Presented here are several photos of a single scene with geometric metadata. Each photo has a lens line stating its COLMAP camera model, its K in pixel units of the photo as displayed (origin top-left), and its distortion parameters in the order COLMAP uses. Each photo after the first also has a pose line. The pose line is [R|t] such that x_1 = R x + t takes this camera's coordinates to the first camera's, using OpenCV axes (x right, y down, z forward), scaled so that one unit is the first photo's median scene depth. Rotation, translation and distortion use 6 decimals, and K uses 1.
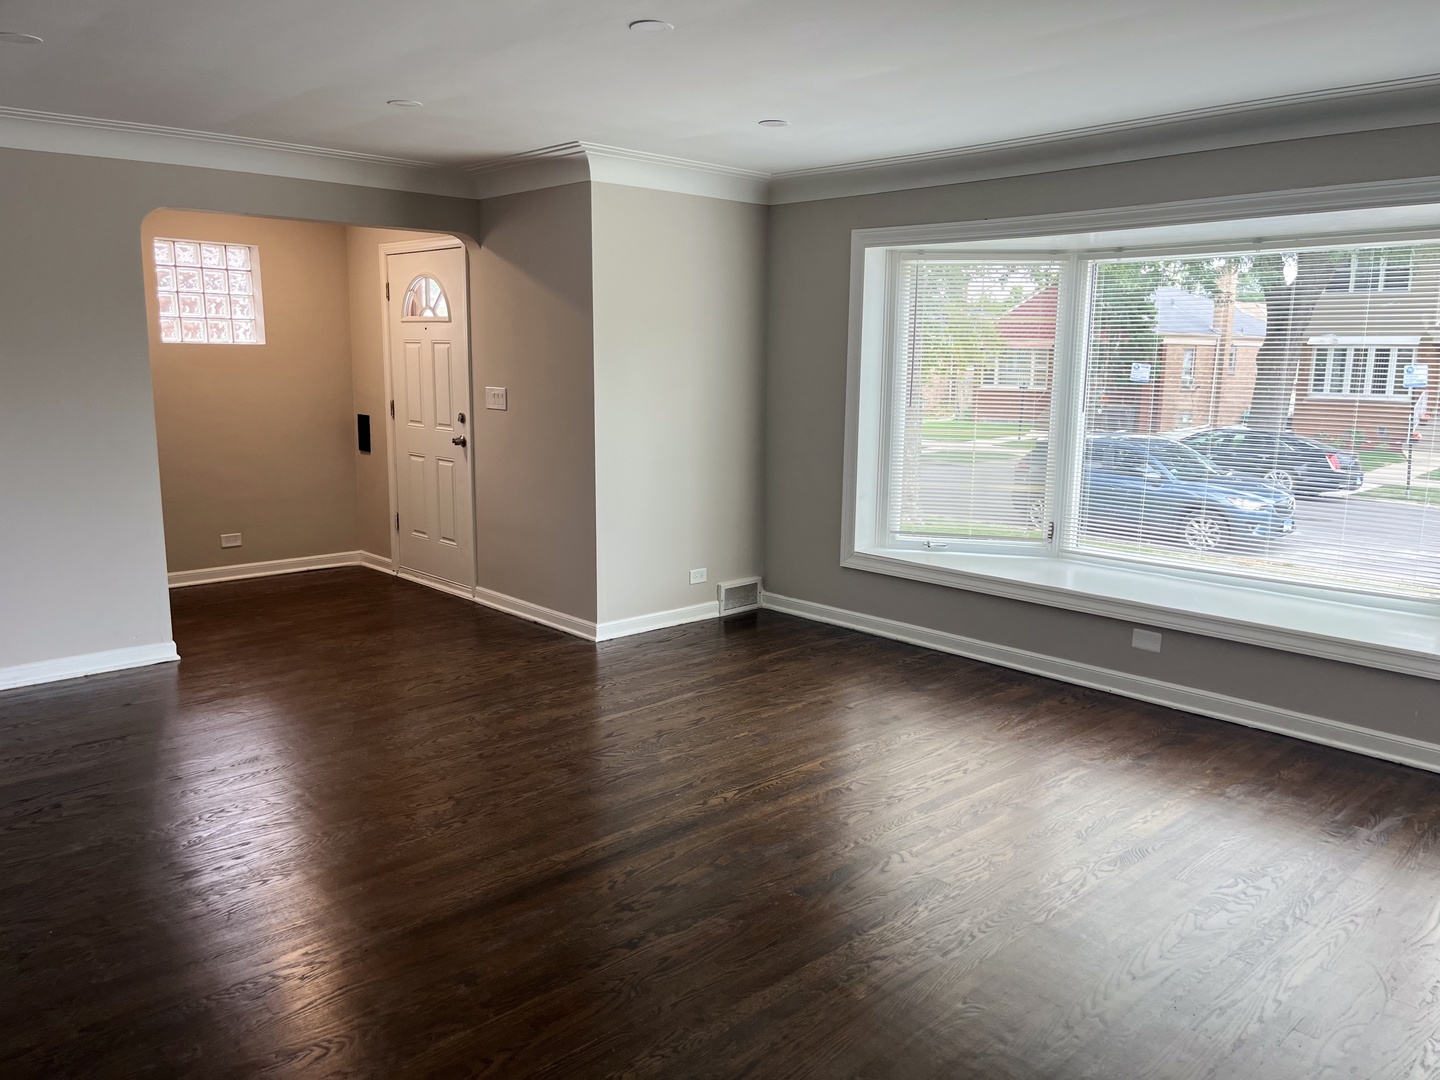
lens RADIAL K [[1076.7, 0, 724.2], [0, 1076.7, 537.4], [0, 0, 1]] dist [0.003692, 0.001427]
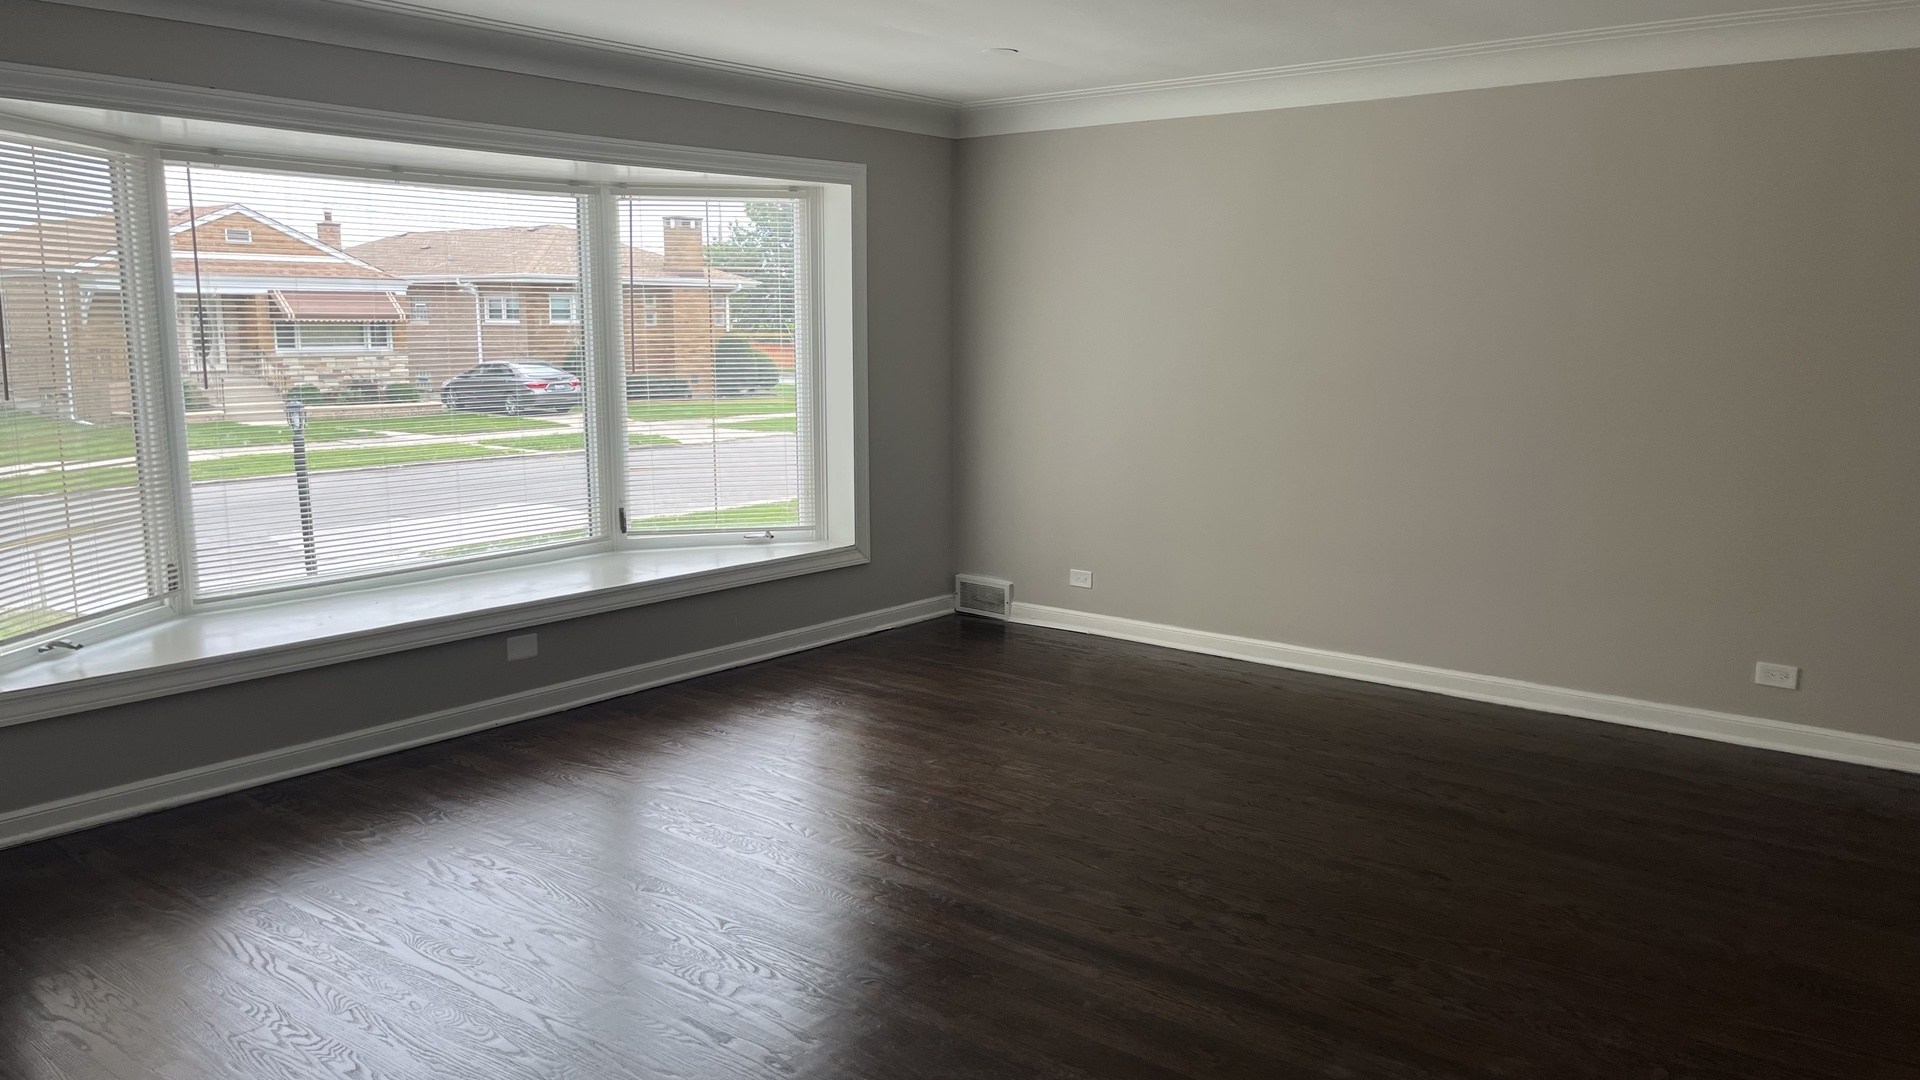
lens RADIAL K [[1442.1, 0, 965.8], [0, 1442.1, 544.8], [0, 0, 1]] dist [0.002838, -0.016570]
pose [[-0.136396, -0.164059, 0.976975, -0.731443], [0.164487, 0.968752, 0.185642, -0.130984], [-0.976903, 0.186020, -0.105148, 0.773854]]
